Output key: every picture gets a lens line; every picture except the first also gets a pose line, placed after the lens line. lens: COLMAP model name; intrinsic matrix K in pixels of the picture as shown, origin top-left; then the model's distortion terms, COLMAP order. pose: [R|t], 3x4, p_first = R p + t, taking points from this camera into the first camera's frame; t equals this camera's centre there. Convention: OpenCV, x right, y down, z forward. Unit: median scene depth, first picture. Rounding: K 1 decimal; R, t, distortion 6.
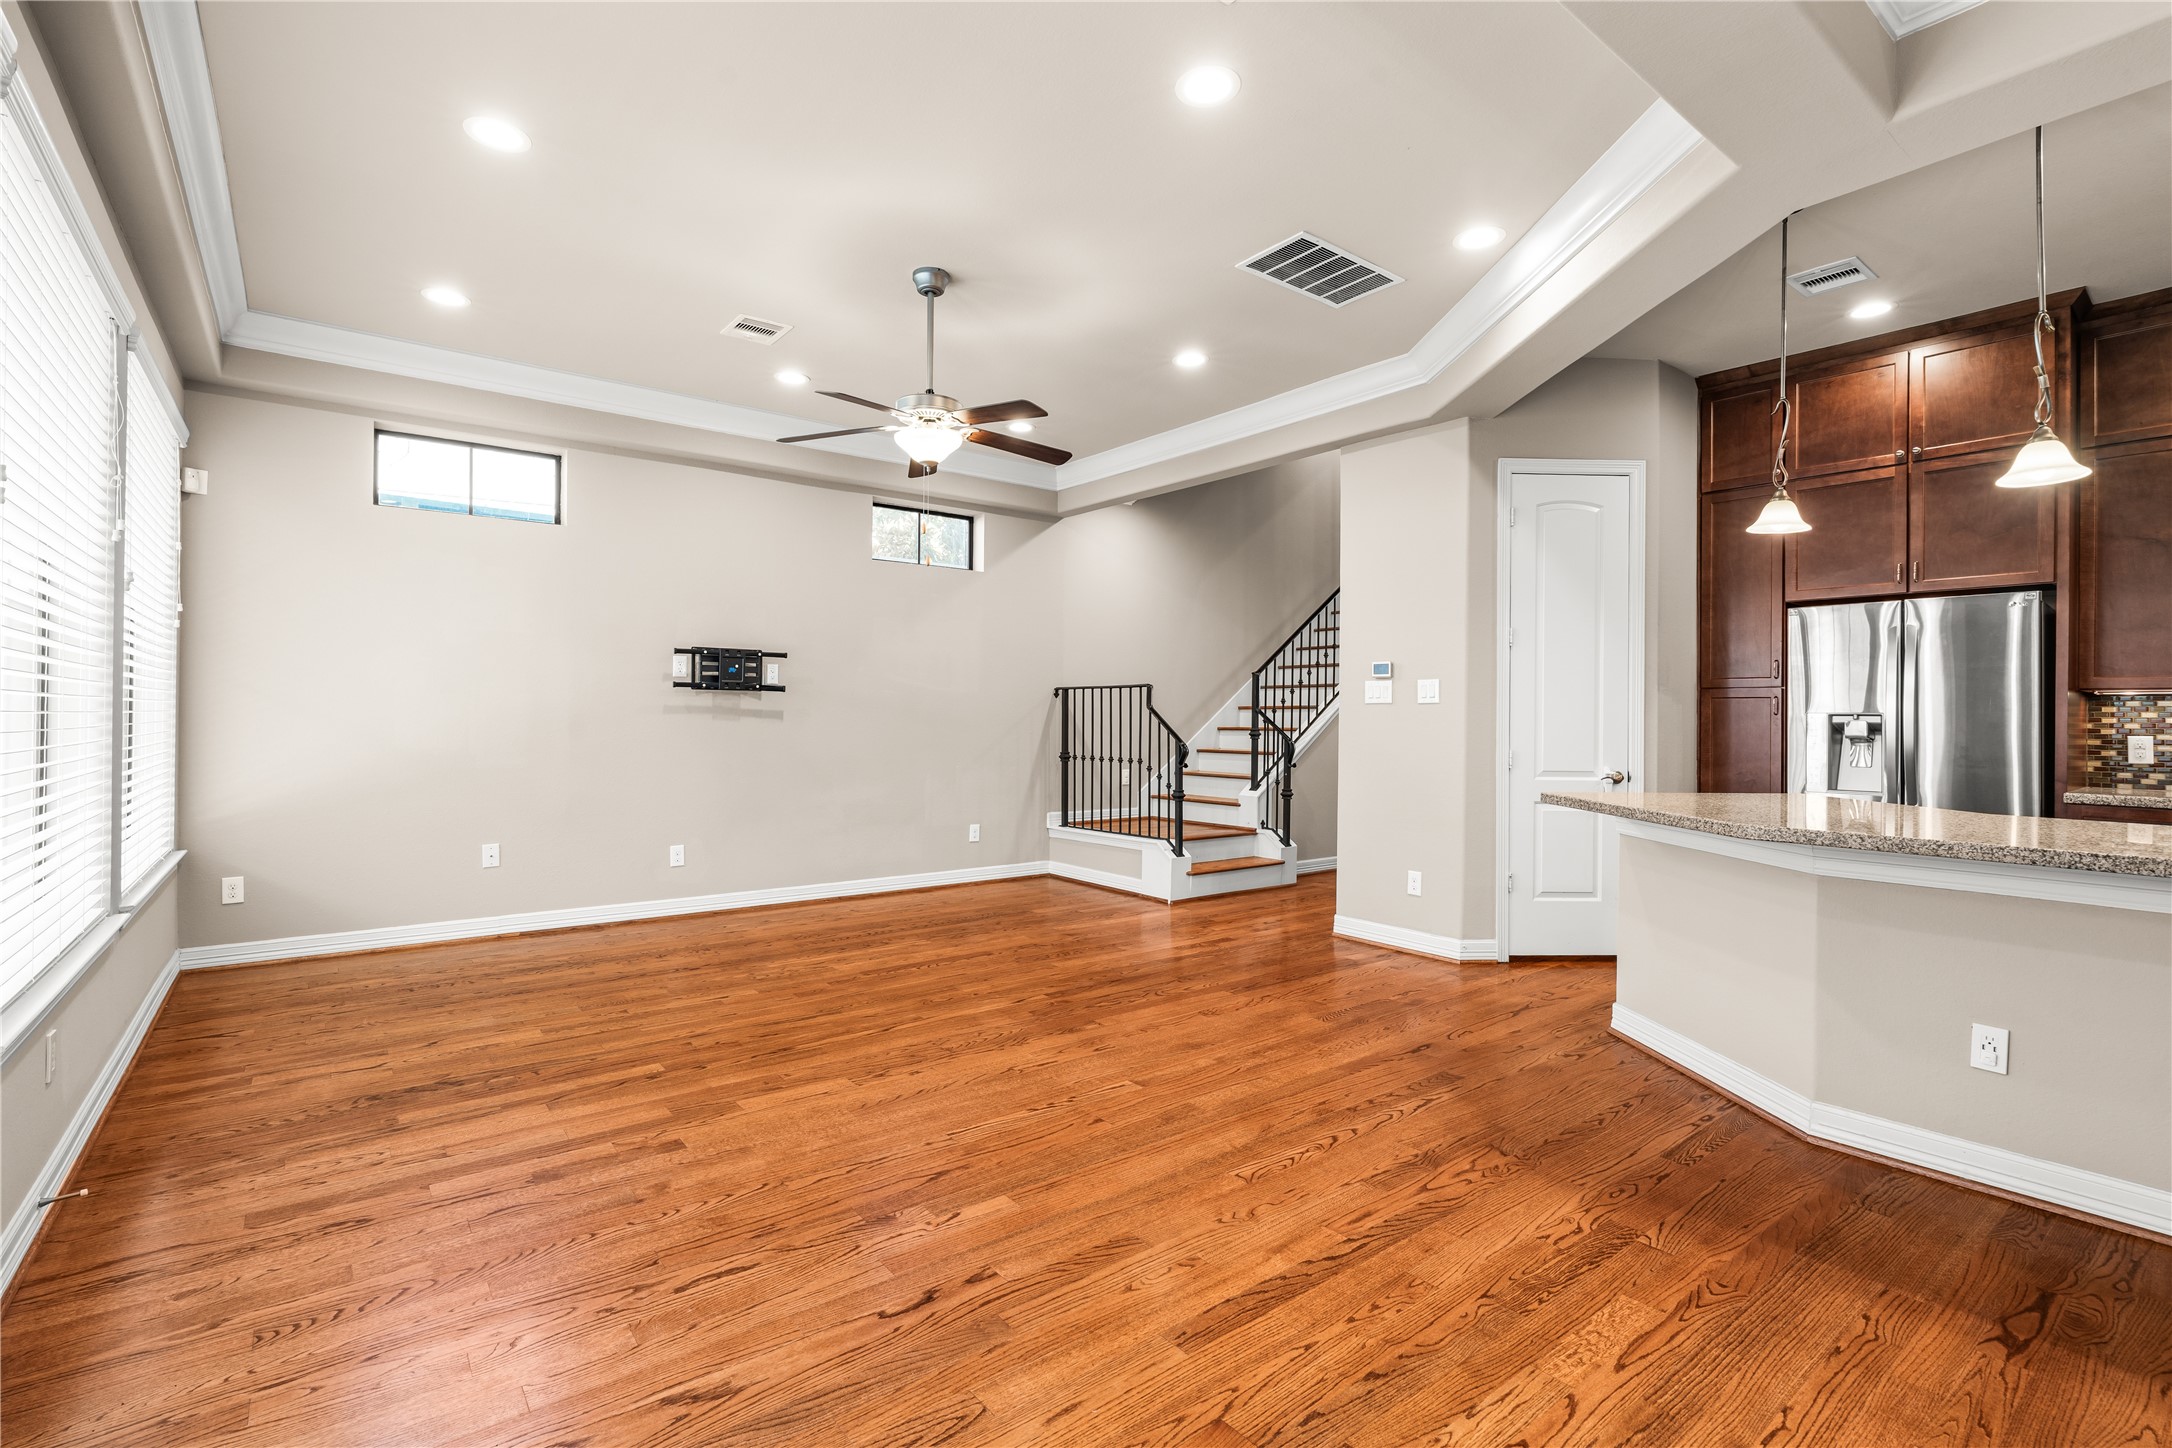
lens RADIAL K [[984.2, 0, 1079.0], [0, 984.2, 713.5], [0, 0, 1]] dist [-0.010717, 0.003496]
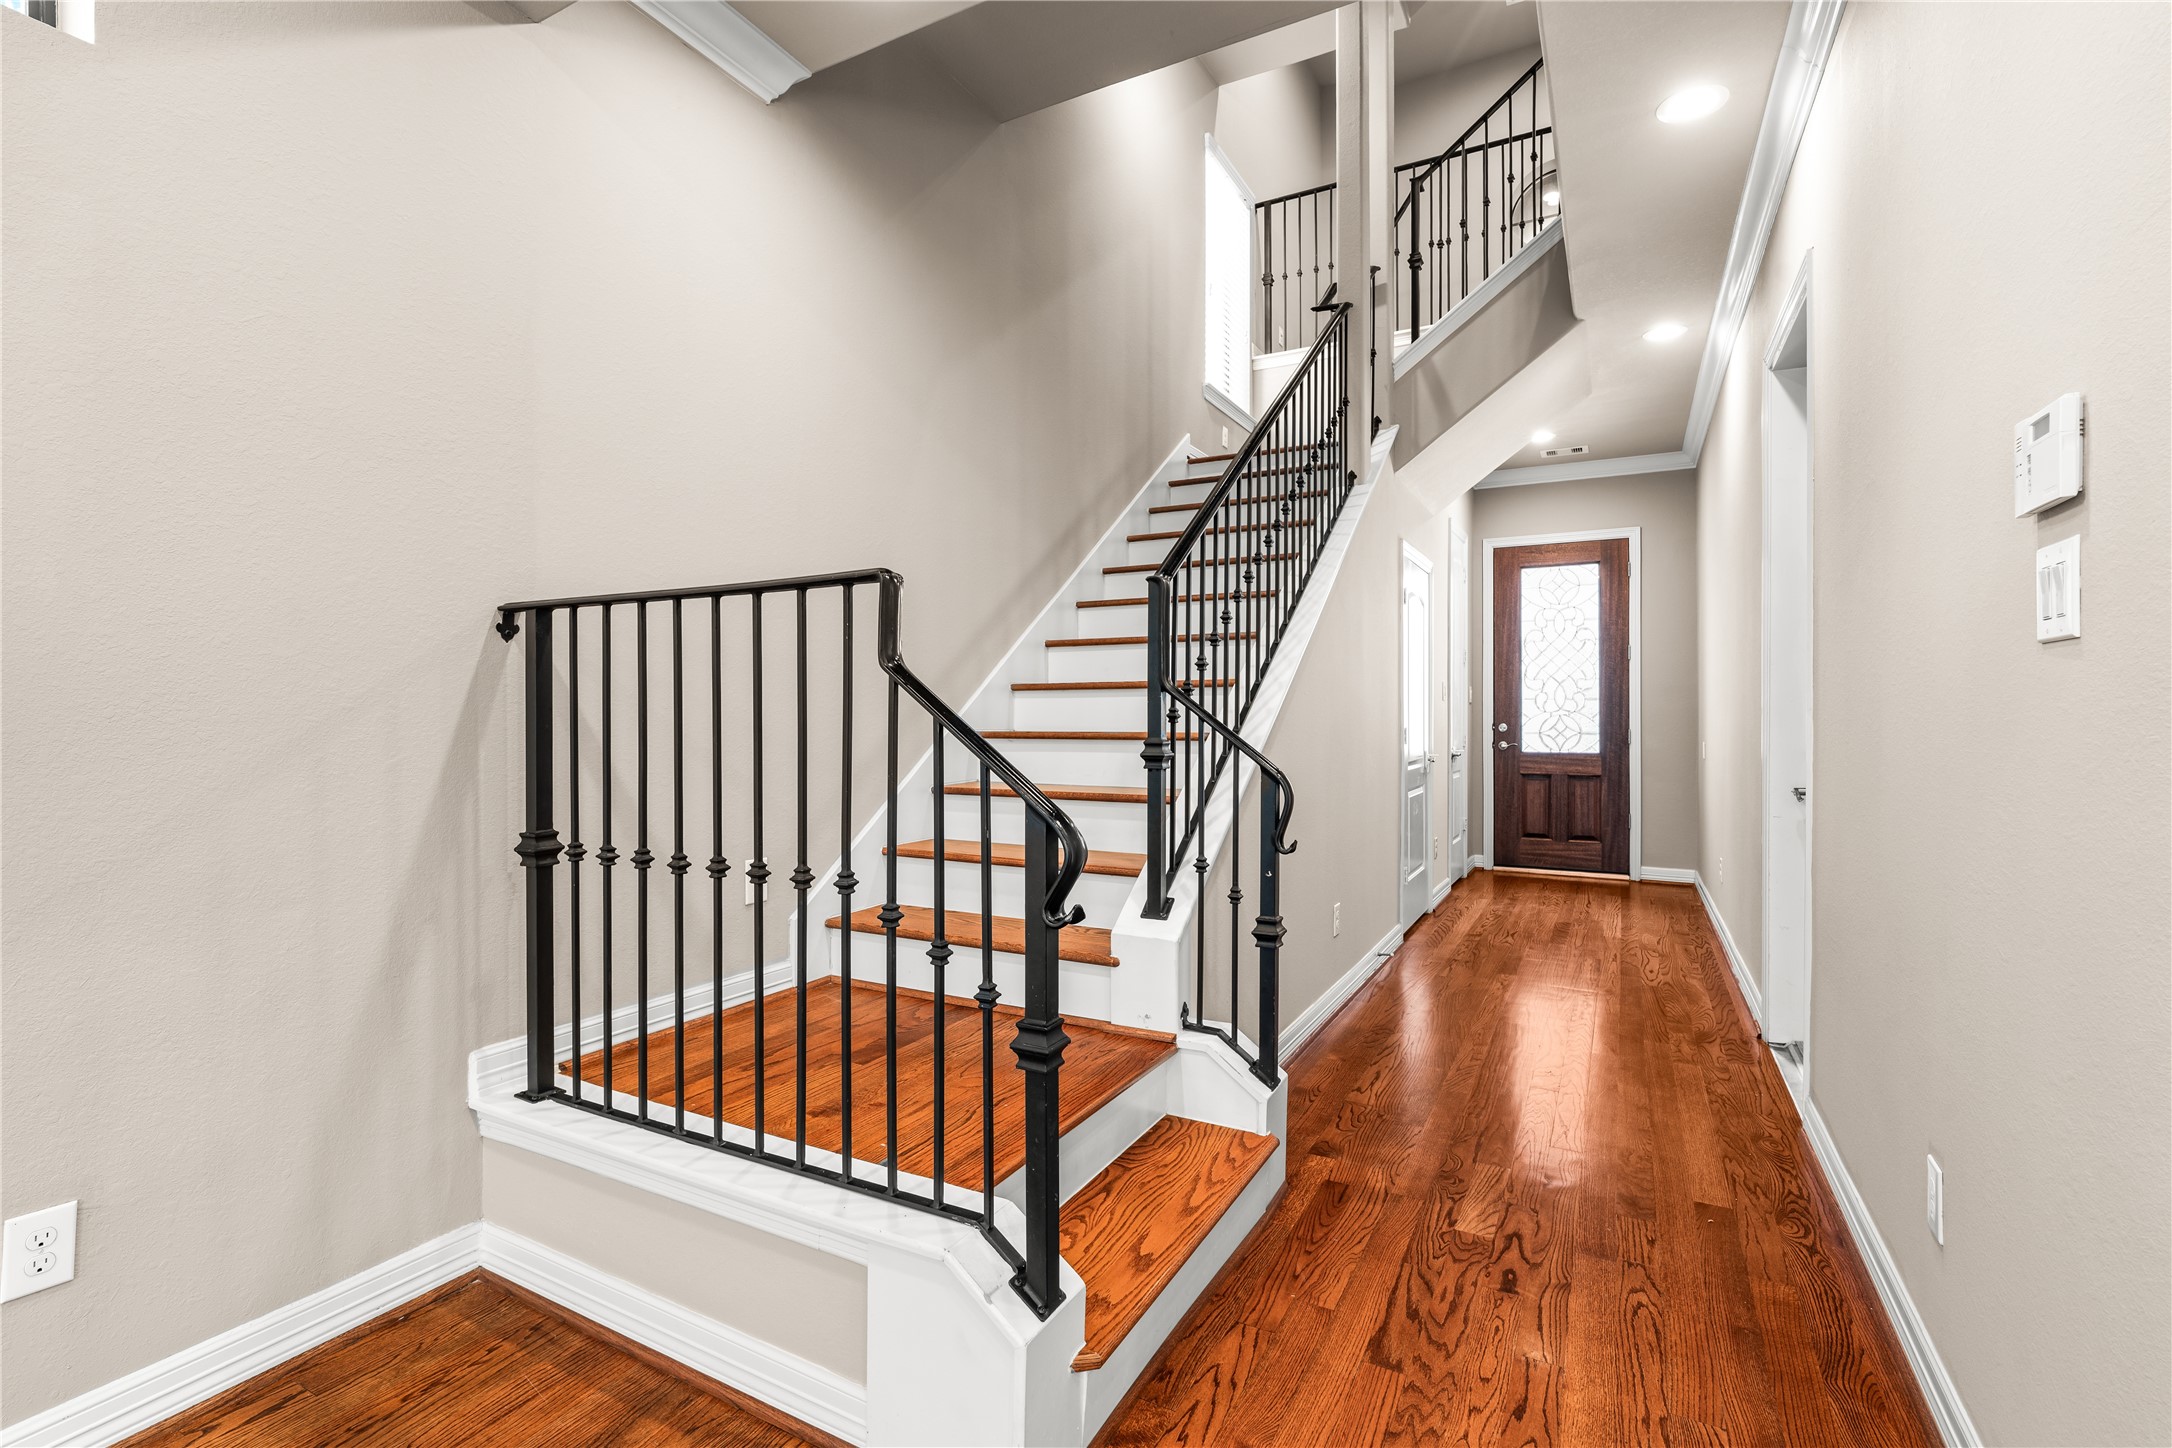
lens RADIAL K [[984.2, 0, 1088.3], [0, 984.2, 716.6], [0, 0, 1]] dist [-0.010717, 0.003496]
pose [[0.912162, -0.005133, 0.409798, 0.024136], [0.001682, 0.999960, 0.008781, 0.006756], [-0.409826, -0.007321, 0.912134, 1.125010]]
